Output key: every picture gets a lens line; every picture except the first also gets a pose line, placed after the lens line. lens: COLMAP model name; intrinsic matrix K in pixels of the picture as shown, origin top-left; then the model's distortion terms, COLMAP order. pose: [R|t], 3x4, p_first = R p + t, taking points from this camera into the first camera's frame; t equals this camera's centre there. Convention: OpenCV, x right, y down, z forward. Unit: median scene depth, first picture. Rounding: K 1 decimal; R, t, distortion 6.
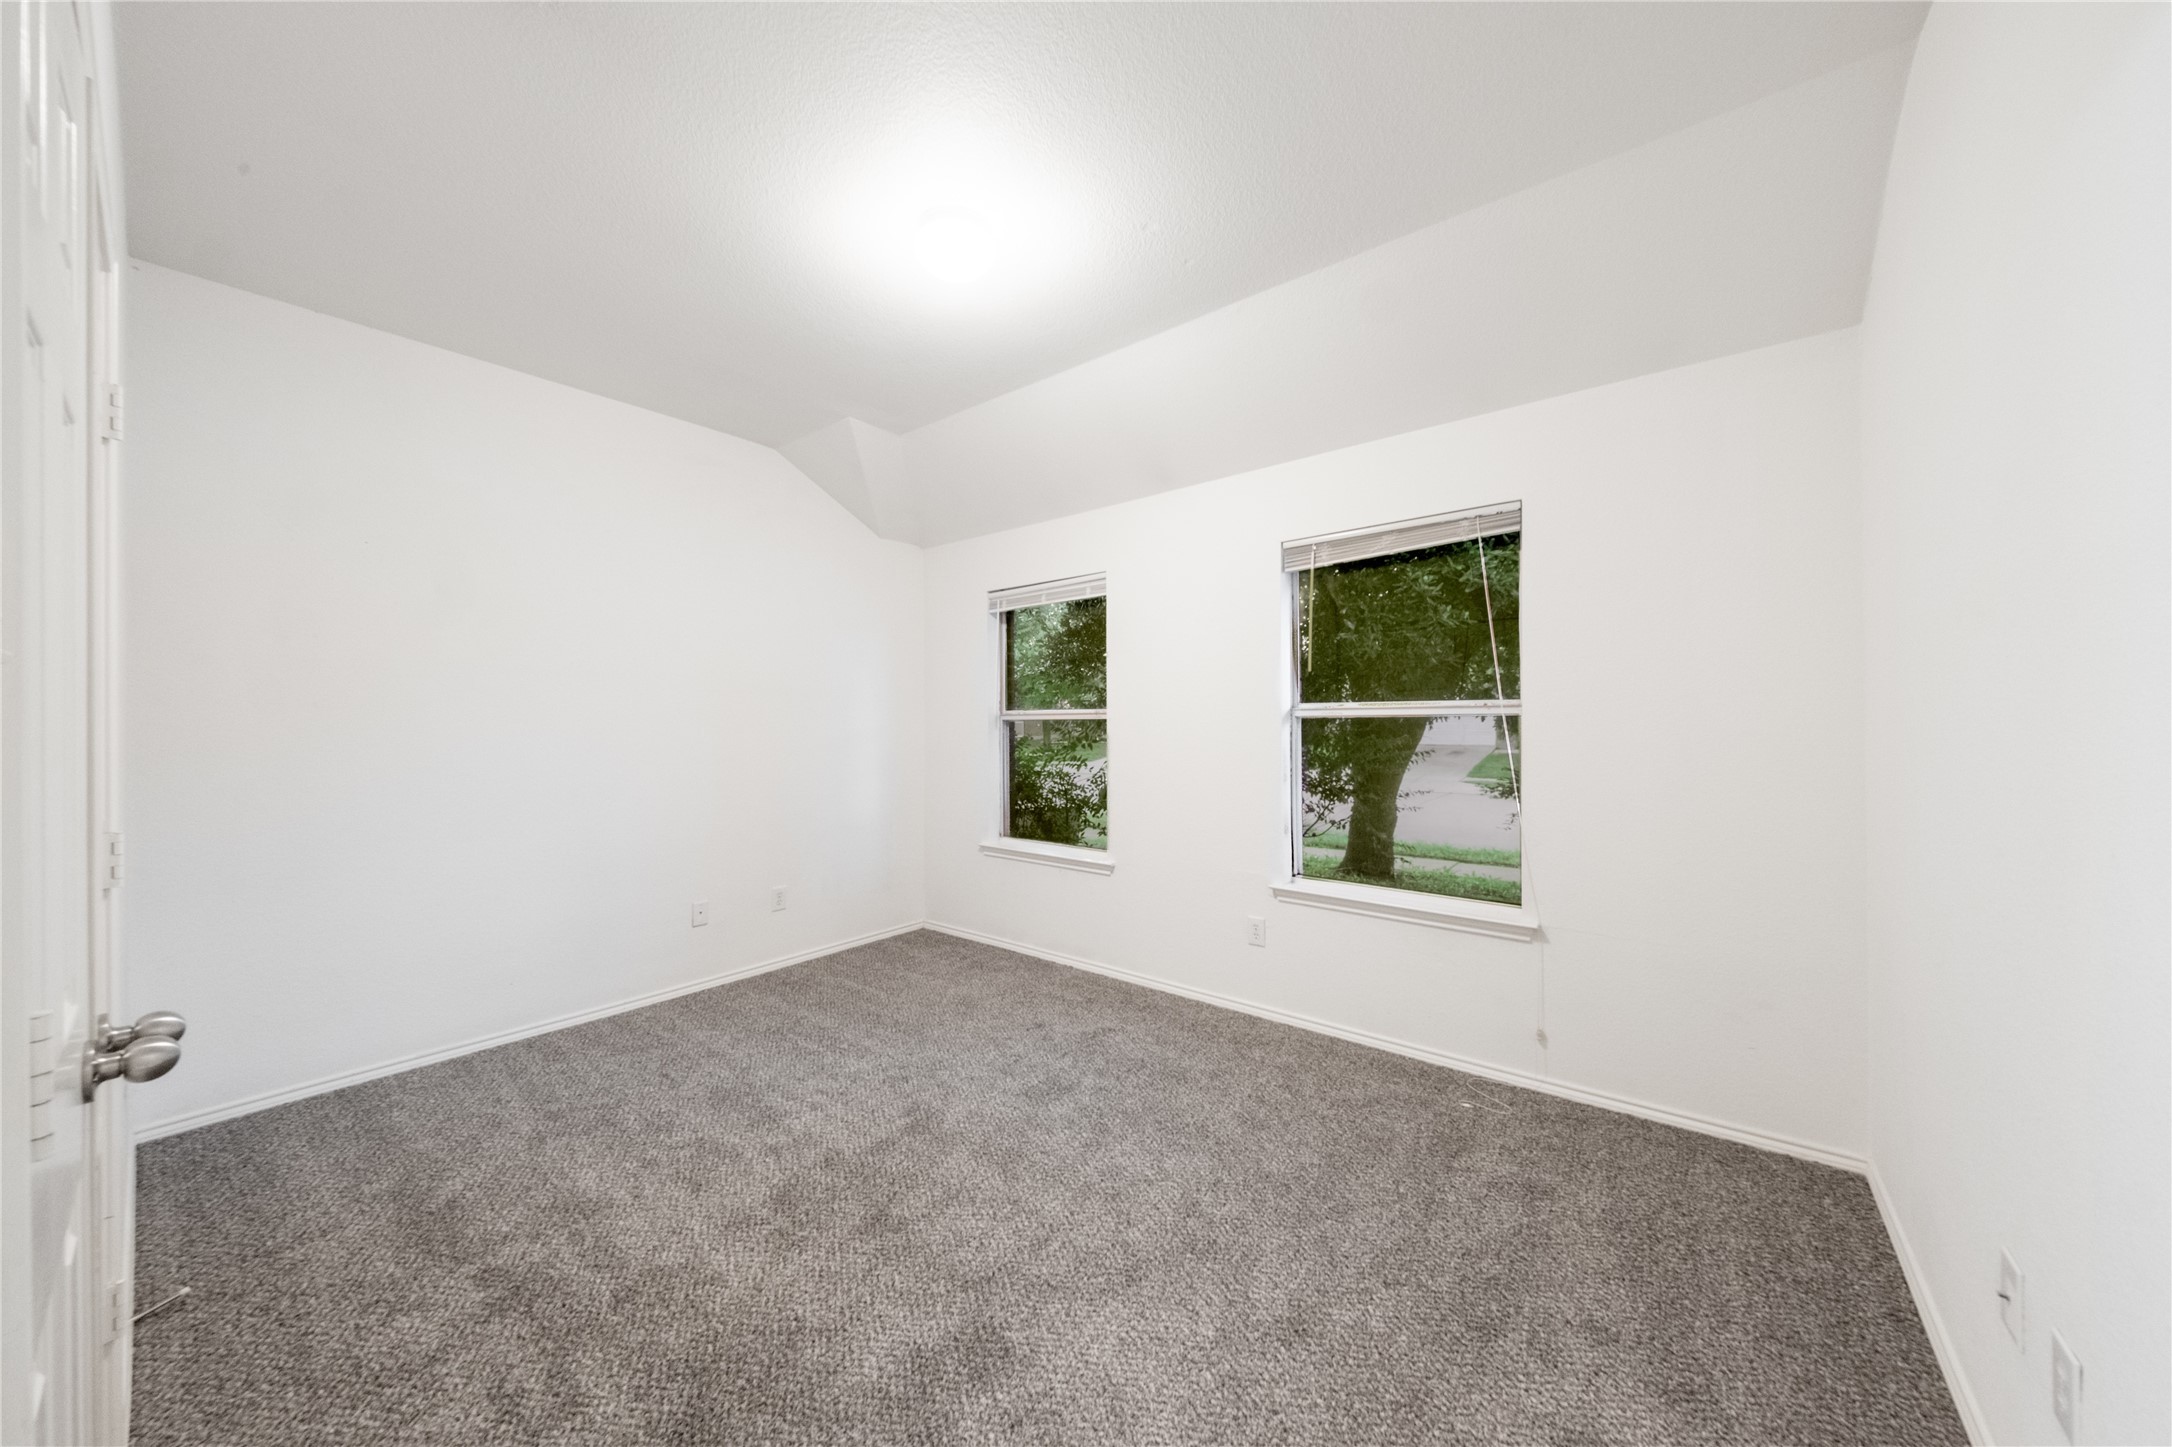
lens RADIAL K [[740.7, 0, 1079.5], [0, 740.7, 721.6], [0, 0, 1]] dist [0.000061, -0.000046]
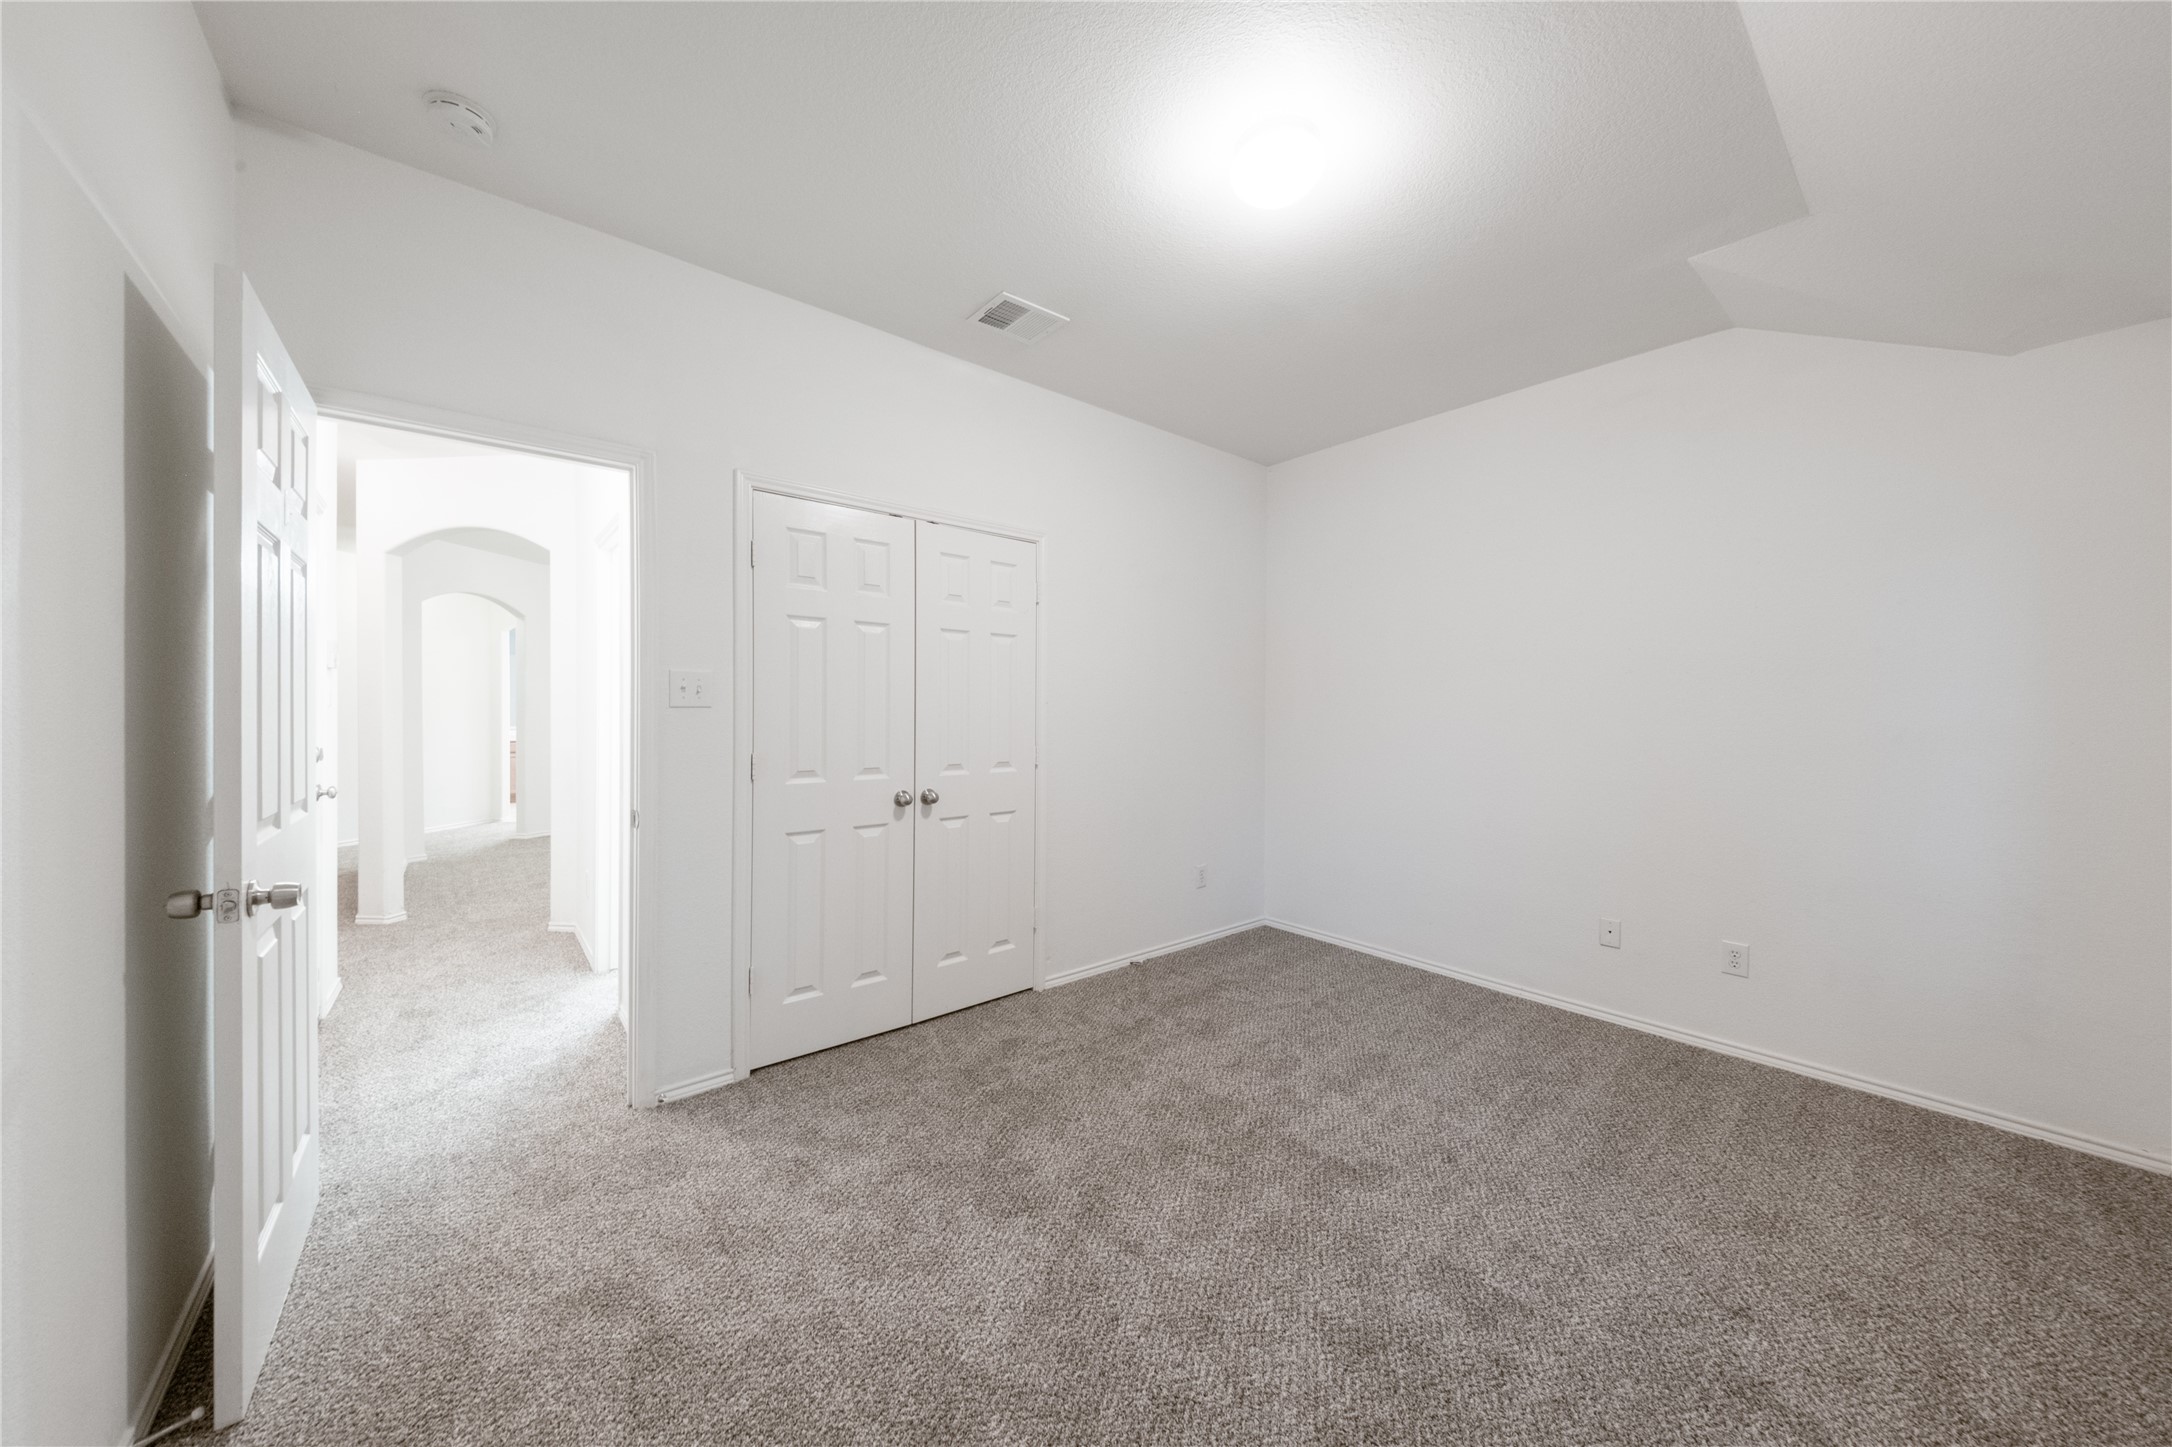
lens RADIAL K [[740.7, 0, 1079.5], [0, 740.7, 721.6], [0, 0, 1]] dist [0.000061, -0.000046]
pose [[-0.205636, 0.018946, -0.978445, 0.662626], [-0.004950, 0.999780, 0.020400, -0.001987], [0.978616, 0.009038, -0.205497, 0.832558]]
